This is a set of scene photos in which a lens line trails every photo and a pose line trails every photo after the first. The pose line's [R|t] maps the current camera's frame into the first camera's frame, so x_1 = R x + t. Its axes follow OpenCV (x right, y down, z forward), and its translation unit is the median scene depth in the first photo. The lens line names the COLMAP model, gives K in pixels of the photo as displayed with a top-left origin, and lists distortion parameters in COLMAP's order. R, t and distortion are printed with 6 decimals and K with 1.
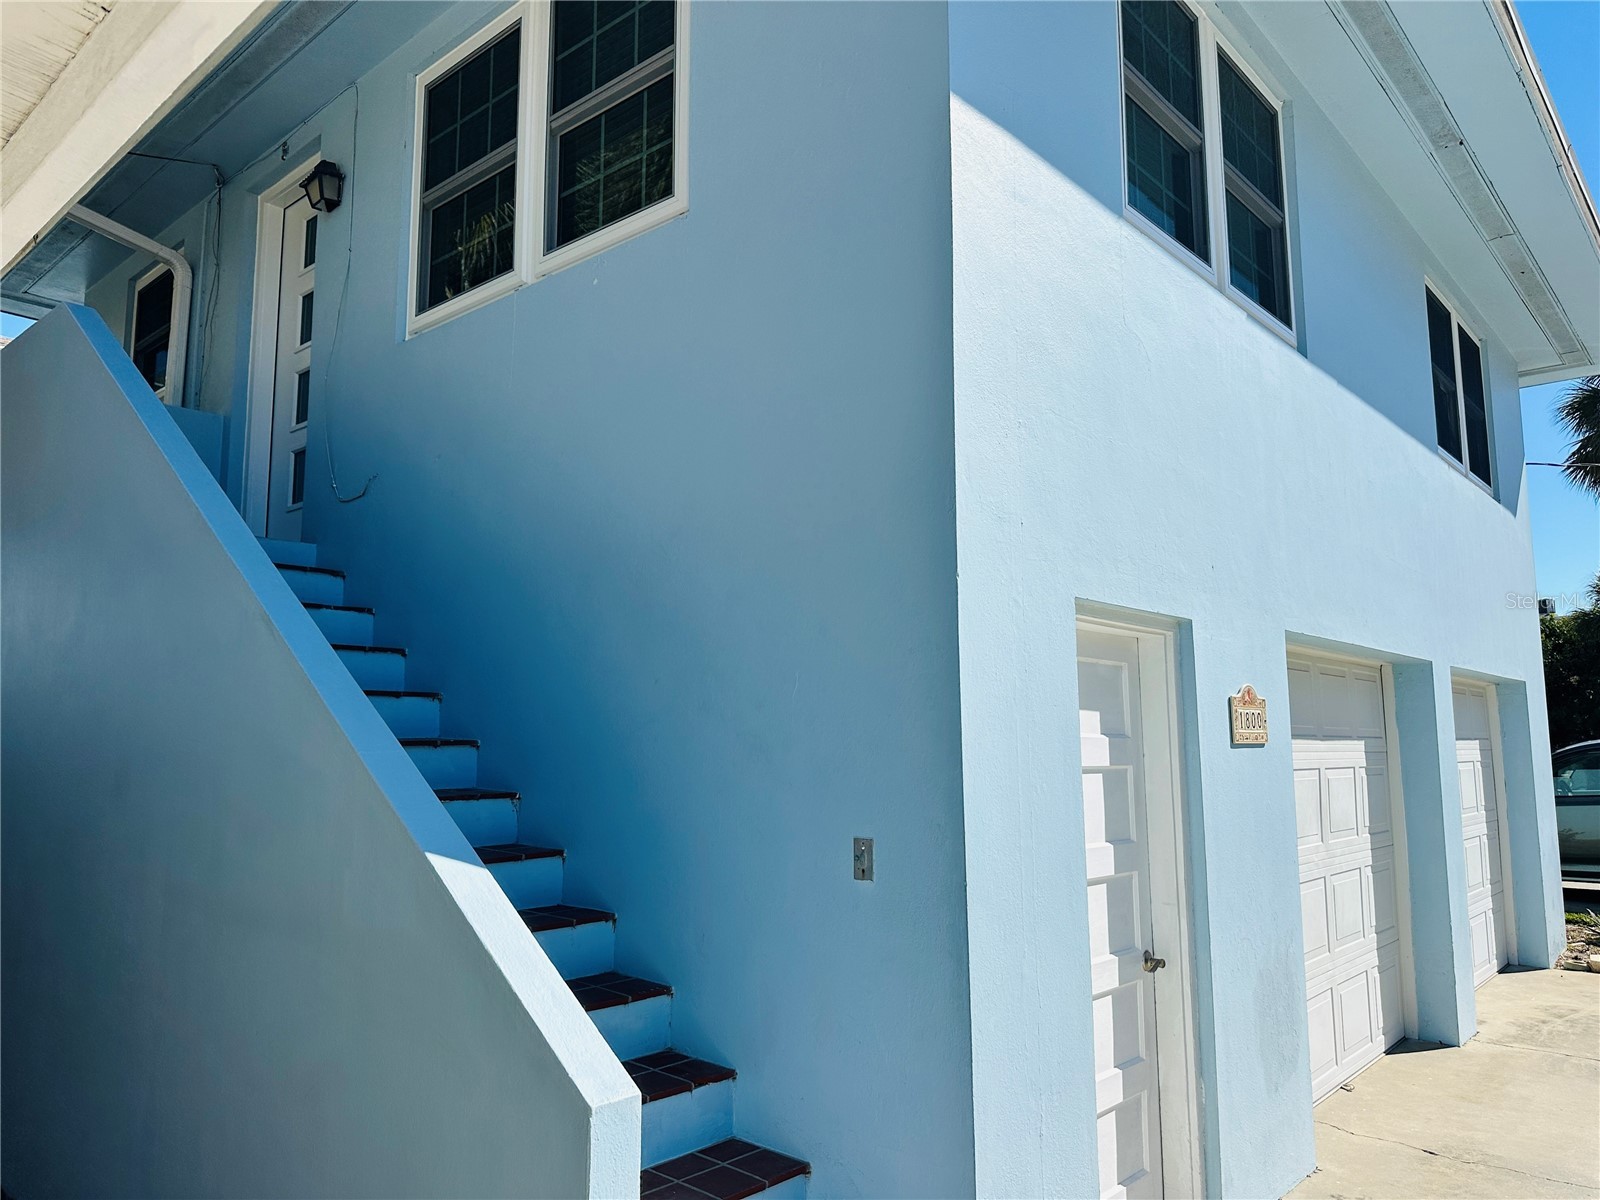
lens RADIAL K [[1129.6, 0, 798.1], [0, 1129.6, 594.4], [0, 0, 1]] dist [0.131625, -0.180280]
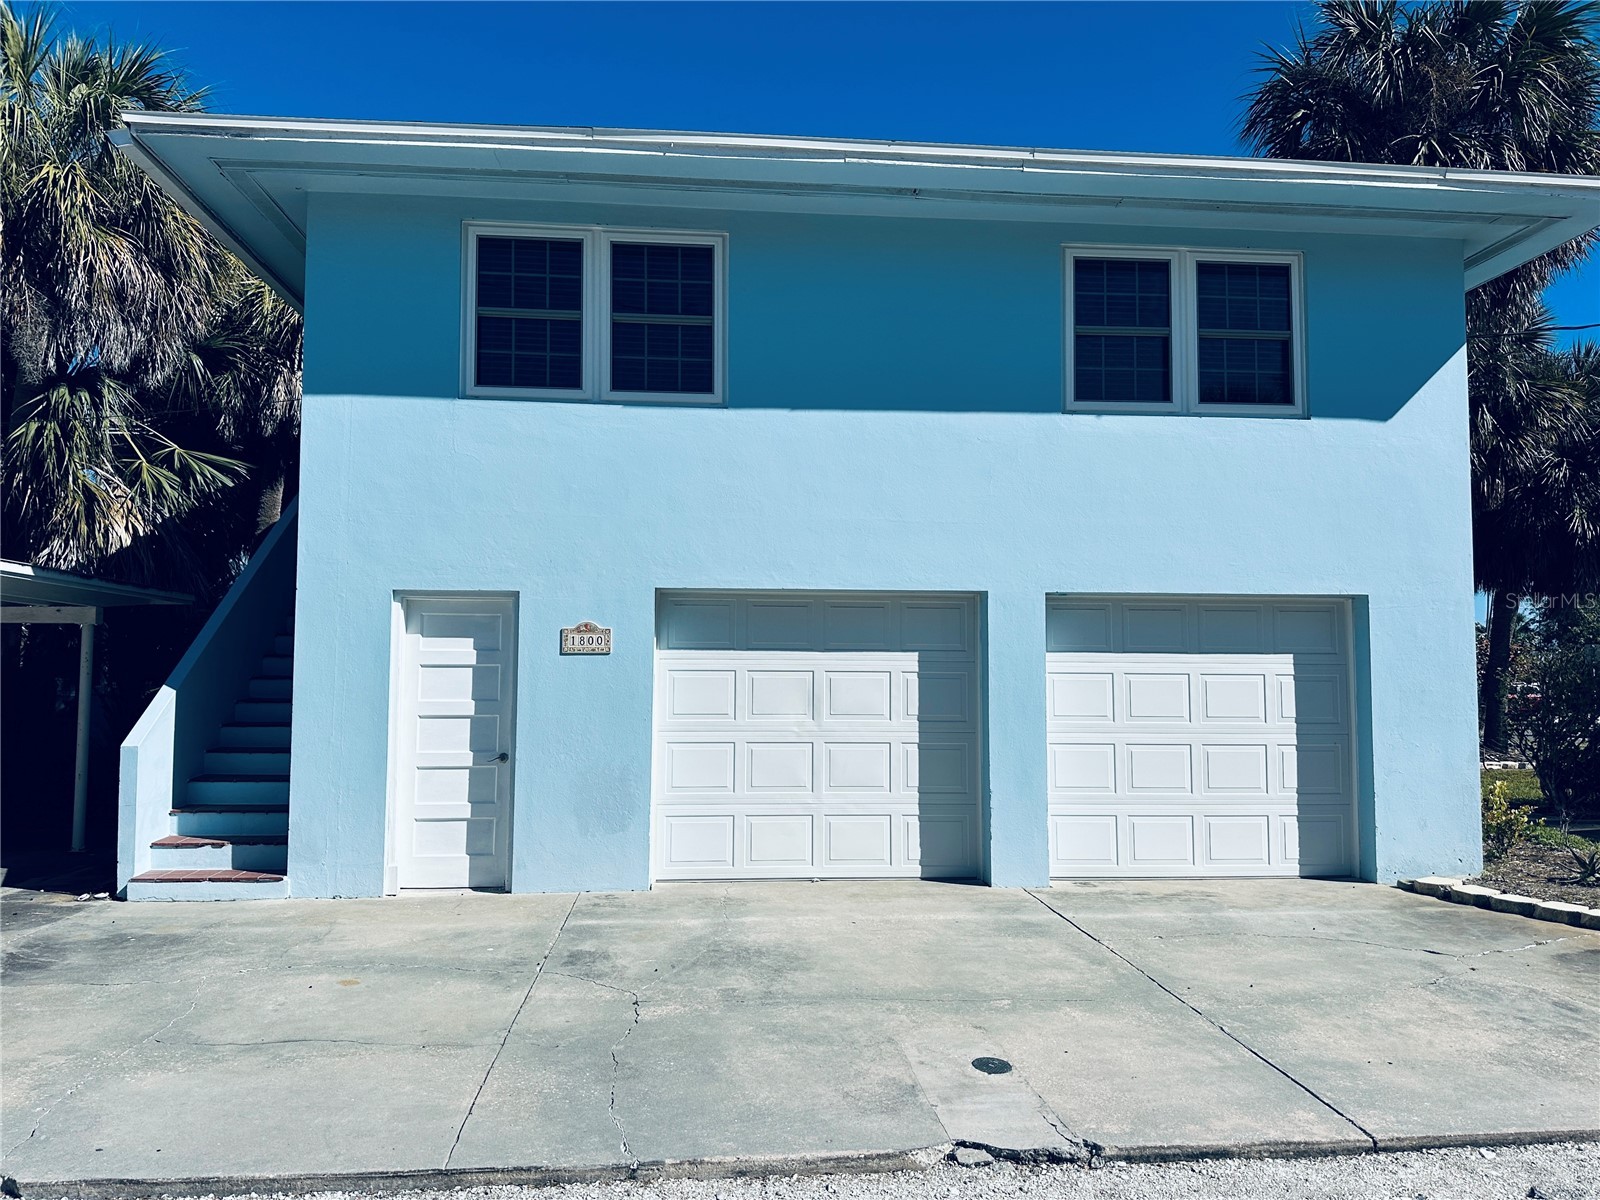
lens RADIAL K [[1129.6, 0, 798.1], [0, 1129.6, 594.4], [0, 0, 1]] dist [0.131625, -0.180280]
pose [[0.729282, -0.045026, -0.682730, 1.737118], [0.085393, 0.996020, 0.025527, 0.016364], [0.678864, -0.076917, 0.730224, -0.085065]]
